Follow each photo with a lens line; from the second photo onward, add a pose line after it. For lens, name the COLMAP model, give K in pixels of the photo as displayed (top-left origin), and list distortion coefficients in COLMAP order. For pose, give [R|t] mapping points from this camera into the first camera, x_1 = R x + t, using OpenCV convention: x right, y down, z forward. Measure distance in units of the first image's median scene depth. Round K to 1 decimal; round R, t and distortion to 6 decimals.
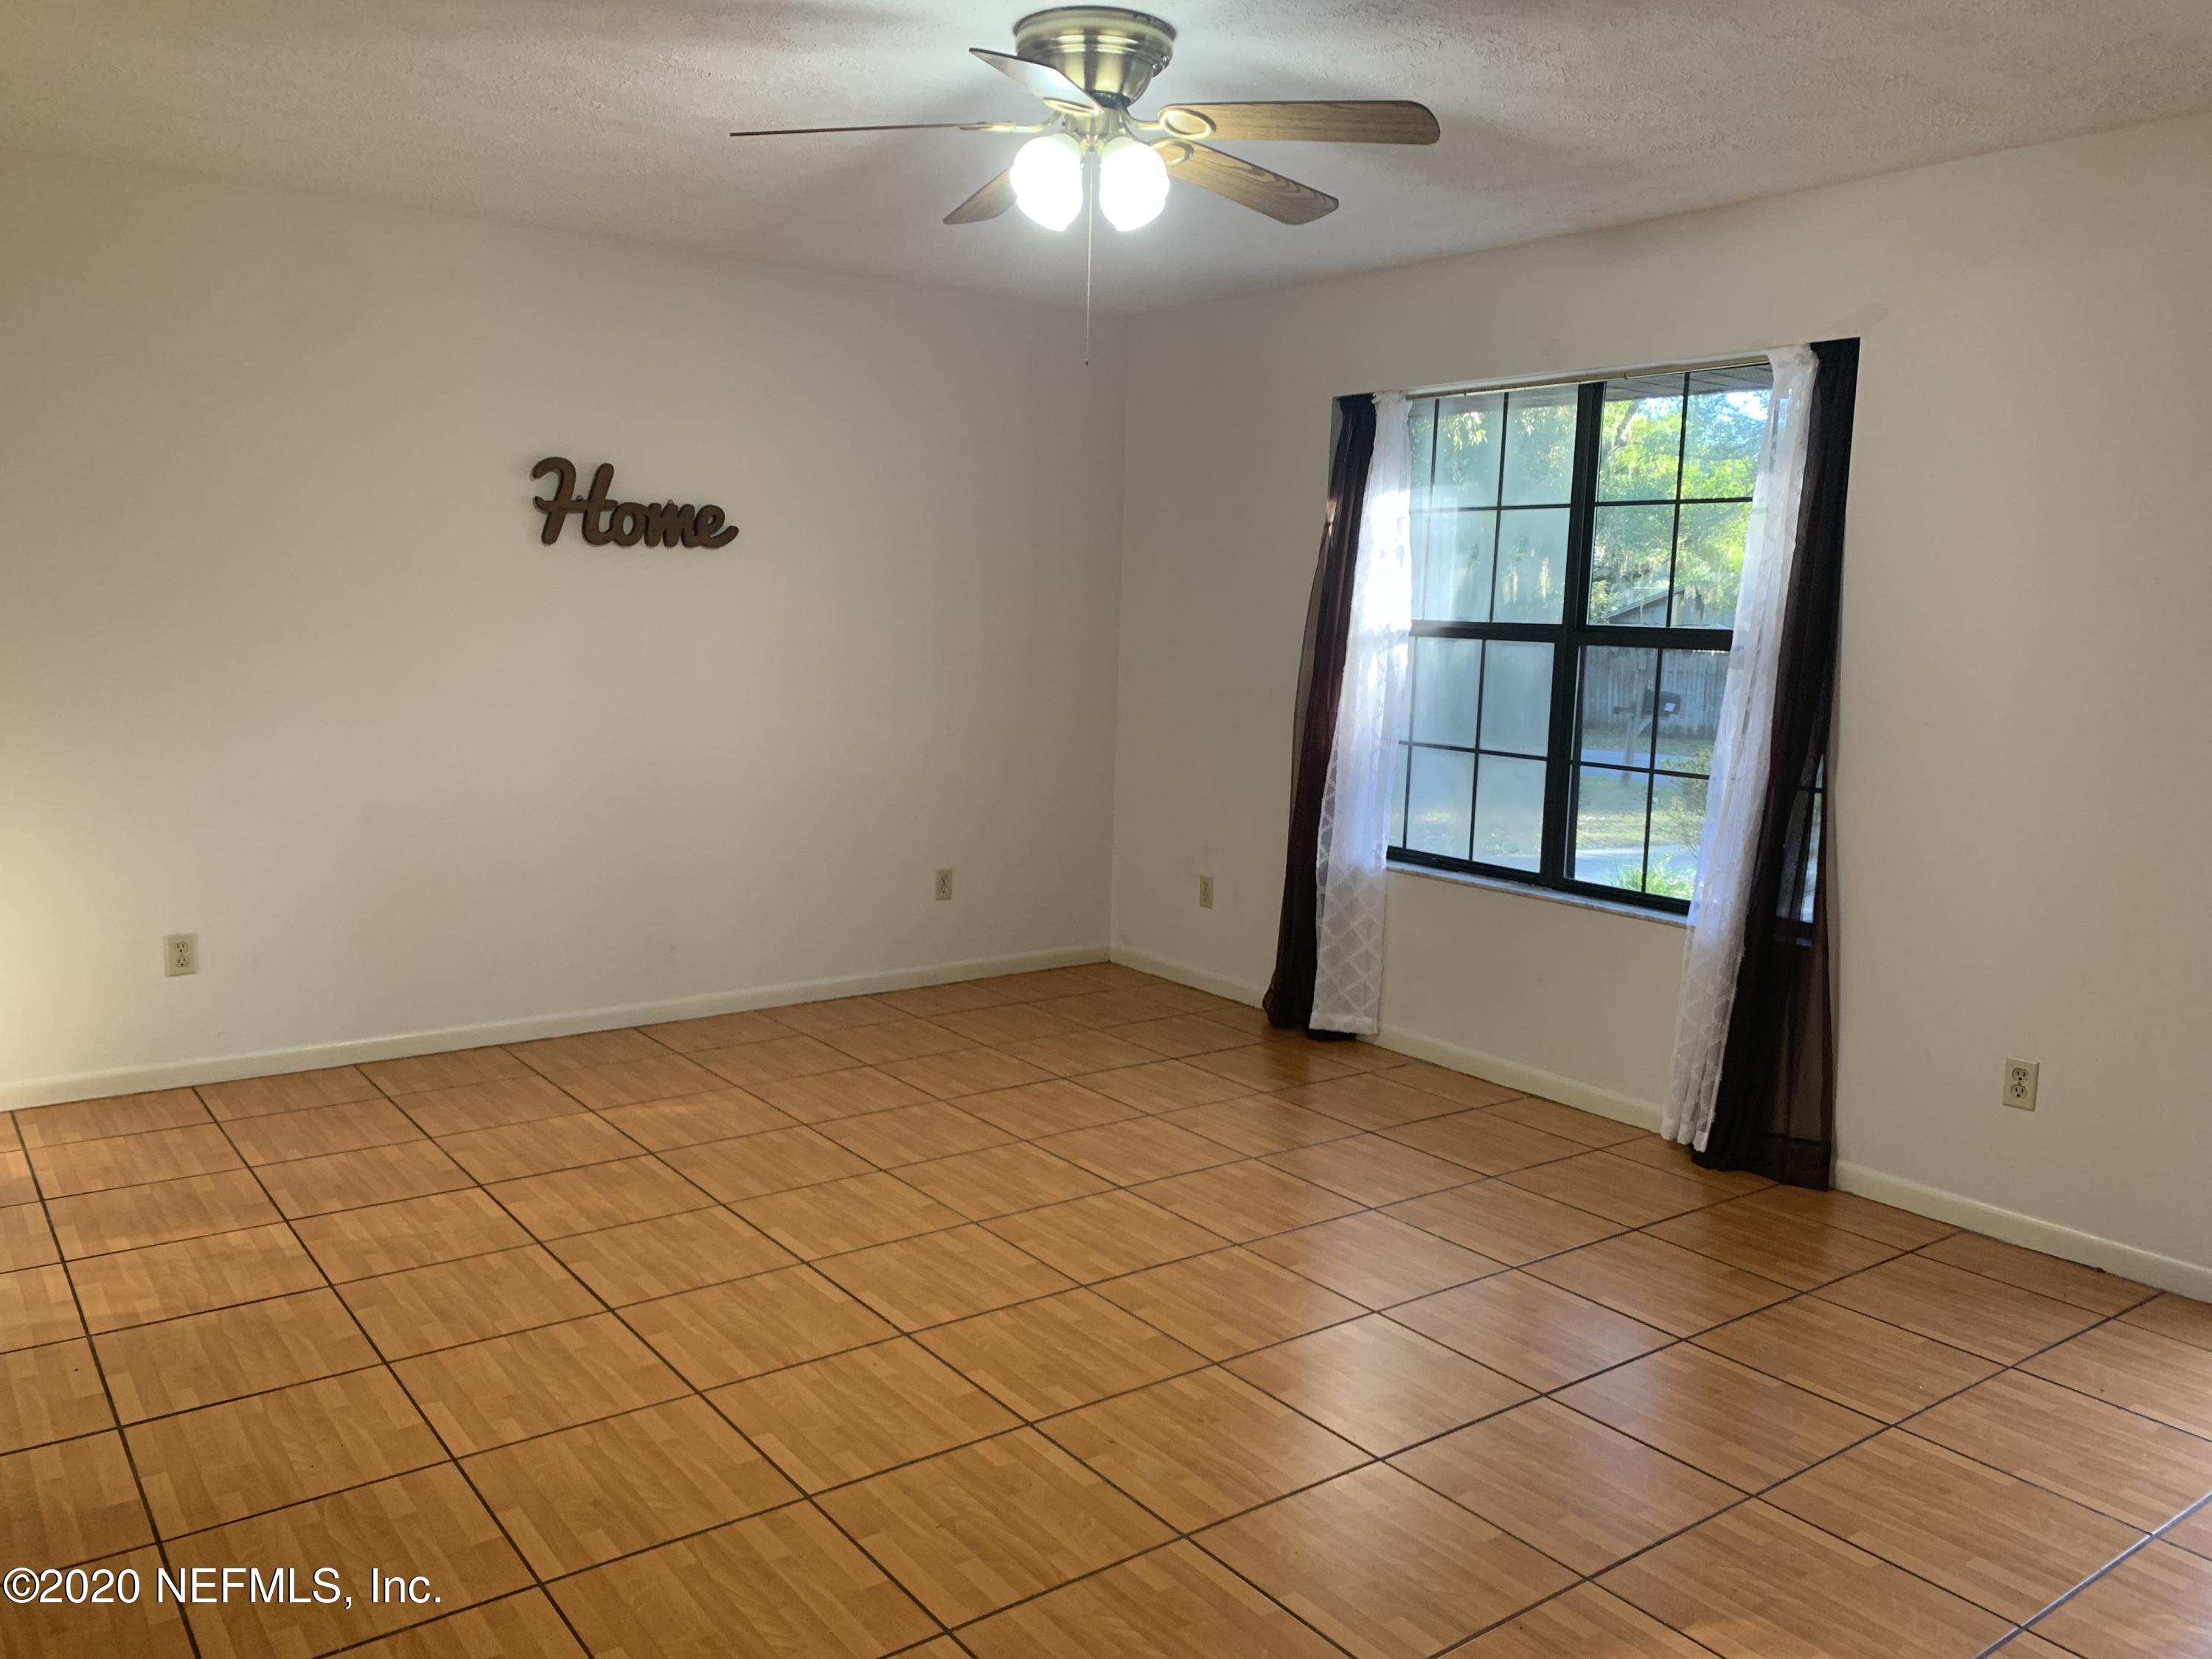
lens RADIAL K [[1685.4, 0, 1103.1], [0, 1685.4, 817.5], [0, 0, 1]] dist [0.114967, -0.223123]
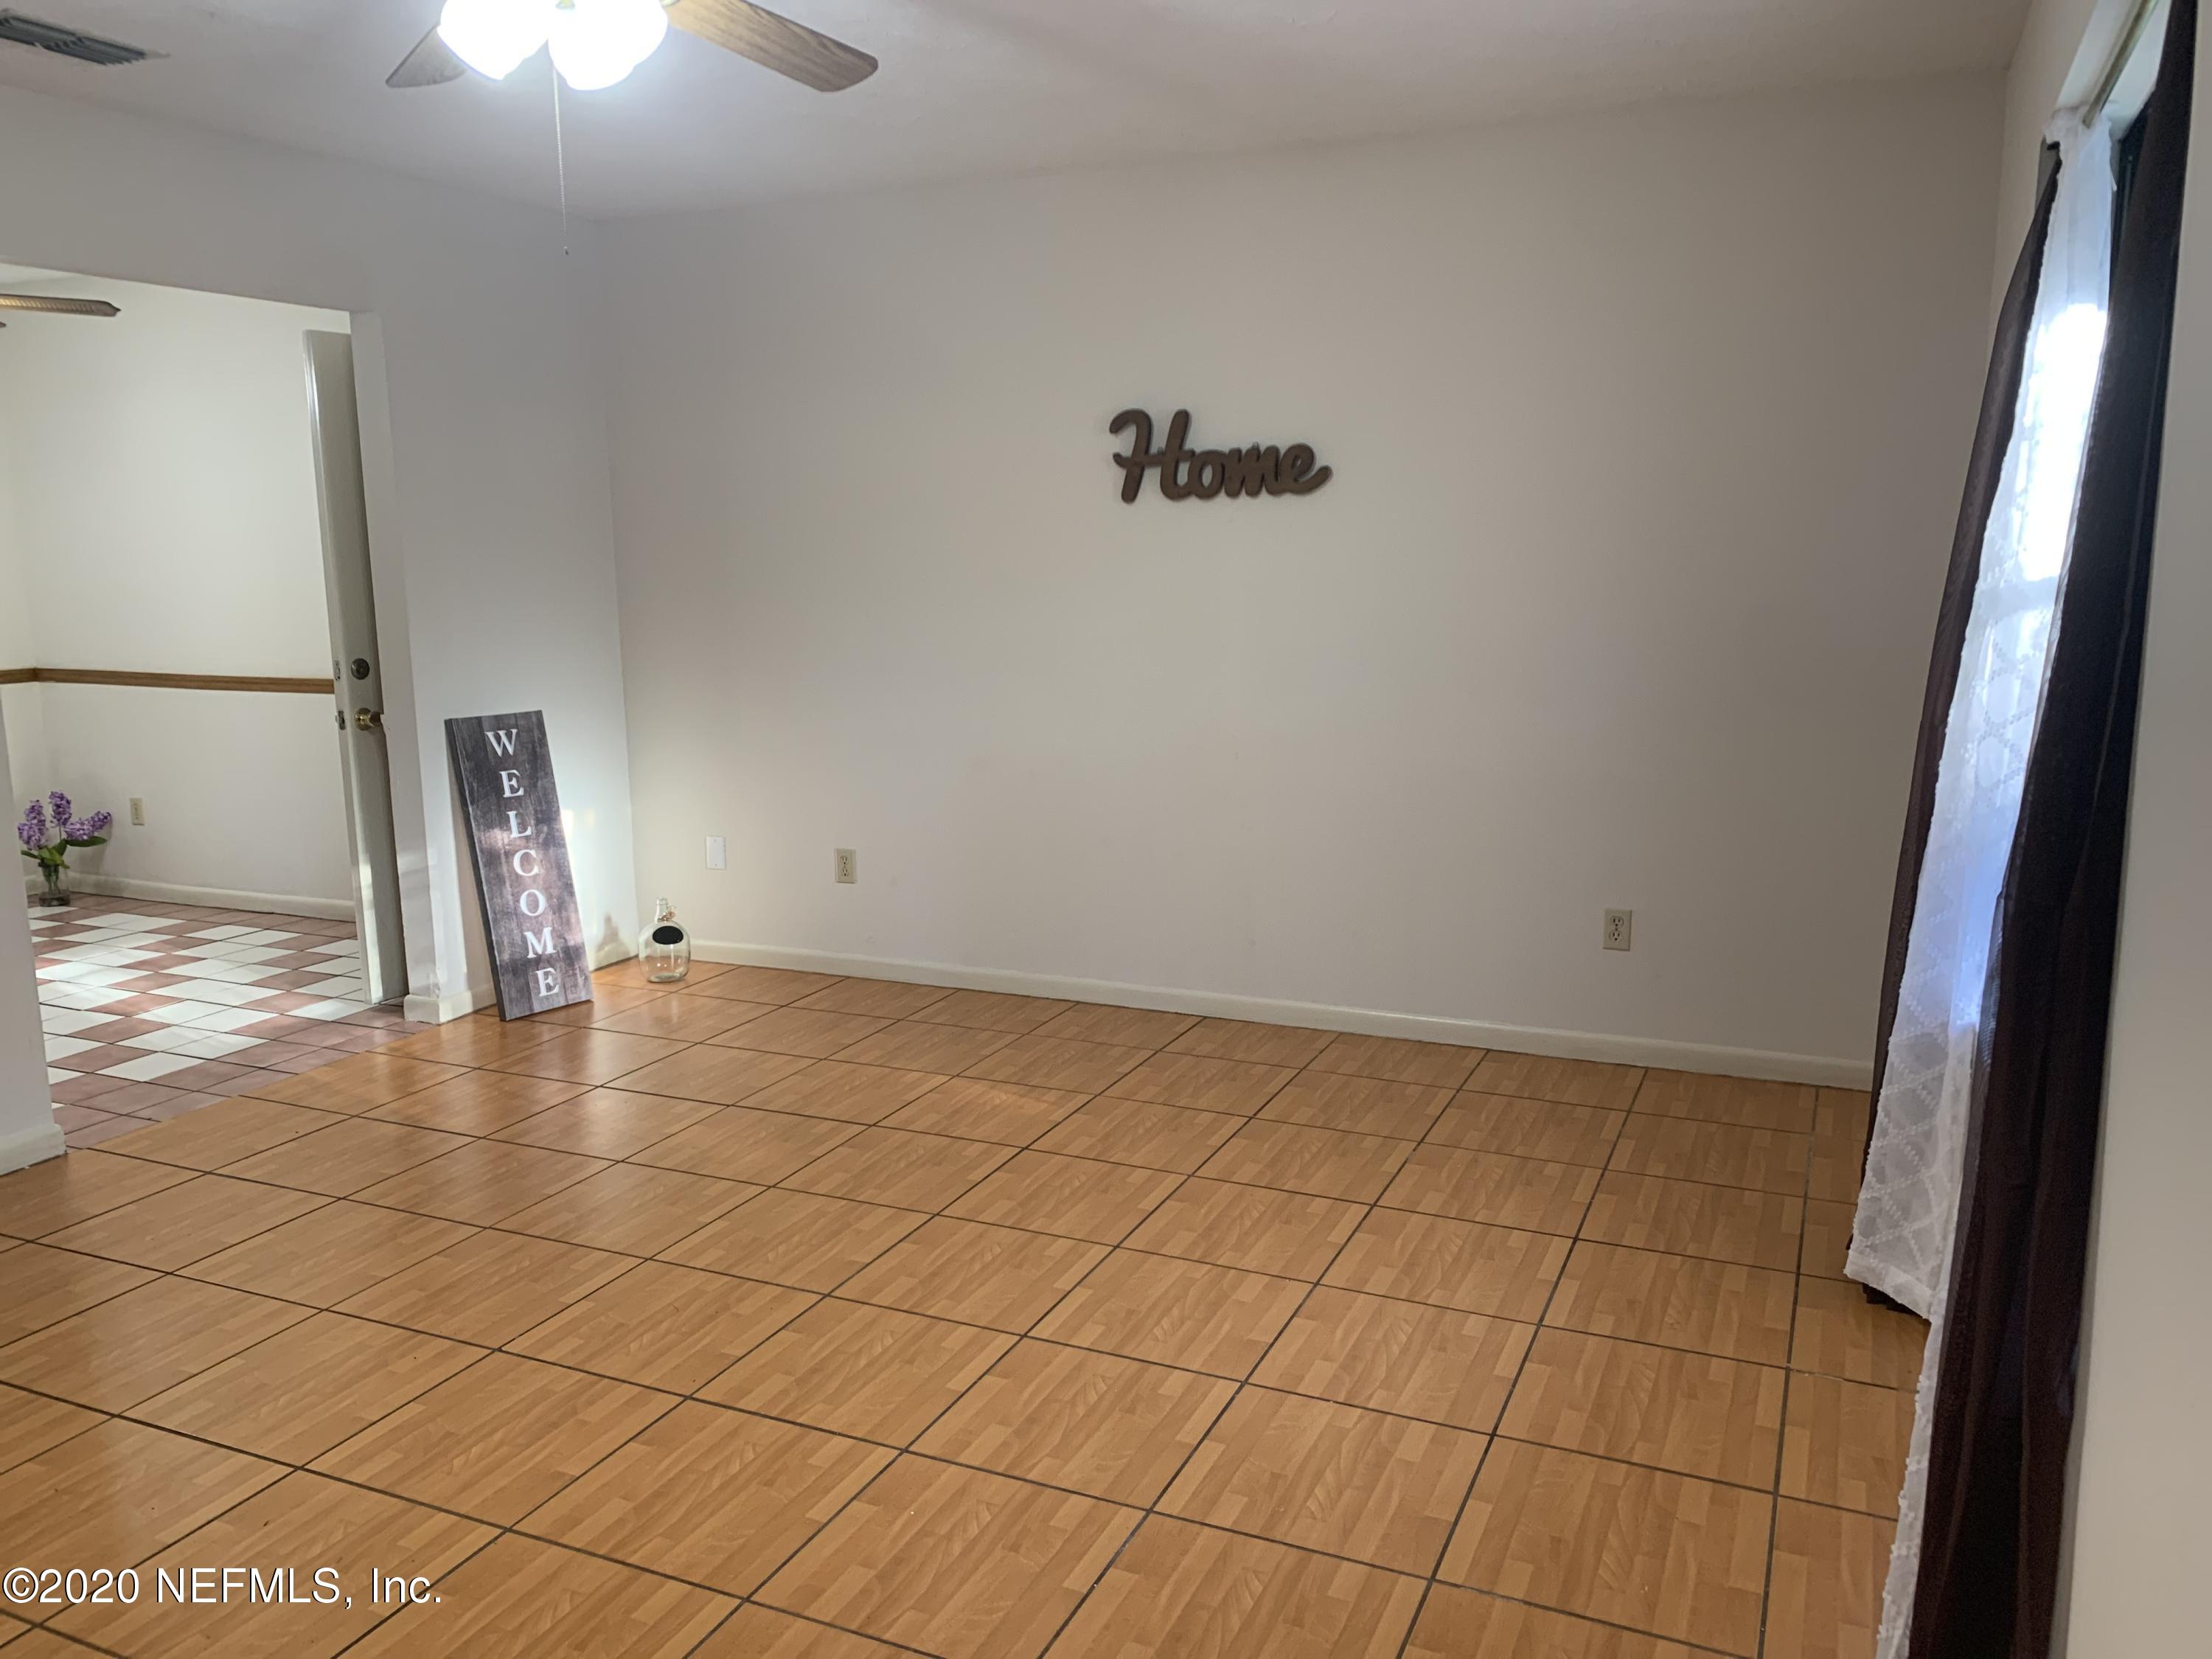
lens RADIAL K [[1706.3, 0, 1106.0], [0, 1706.3, 829.5], [0, 0, 1]] dist [0.049874, -0.058066]
pose [[0.480550, 0.115798, -0.869289, 0.529318], [-0.093312, 0.992368, 0.080610, -0.053060], [0.871989, 0.042378, 0.487688, 0.523477]]
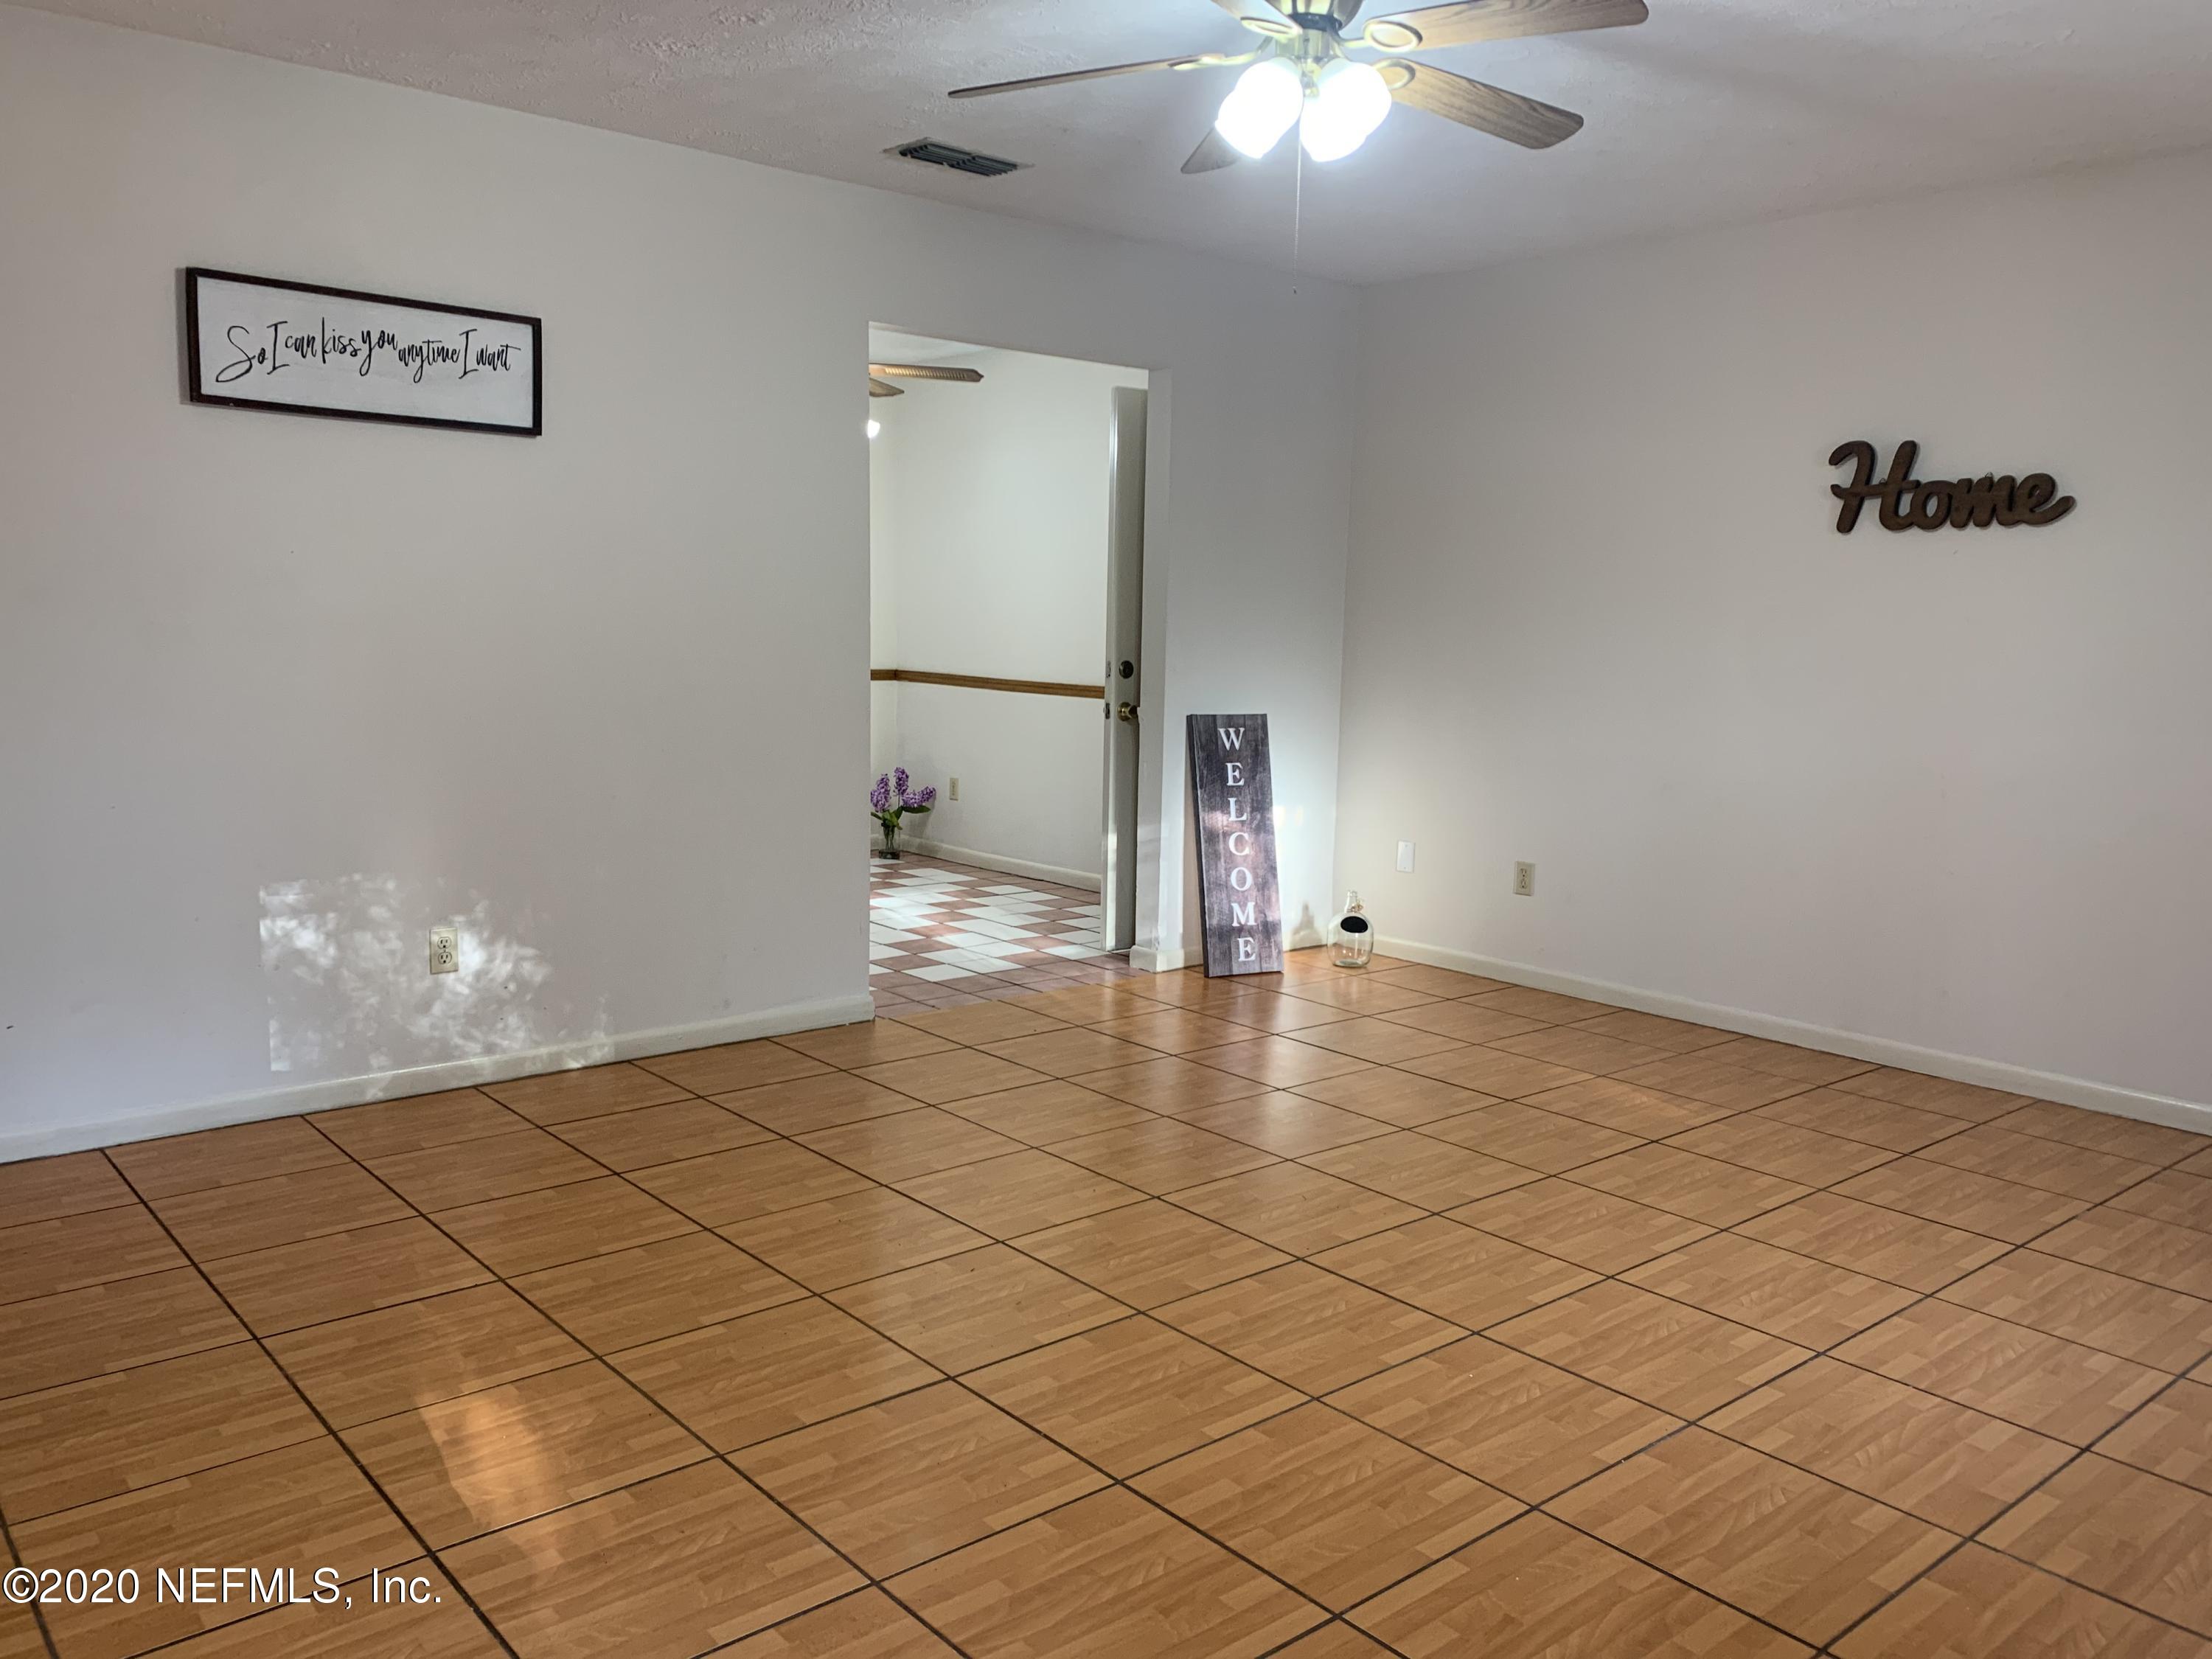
lens RADIAL K [[1706.3, 0, 1106.0], [0, 1706.3, 829.5], [0, 0, 1]] dist [0.049874, -0.058066]
pose [[0.066025, 0.101508, -0.992641, 0.621868], [-0.153620, 0.983986, 0.090405, -0.020273], [0.985922, 0.146520, 0.080561, 0.536298]]
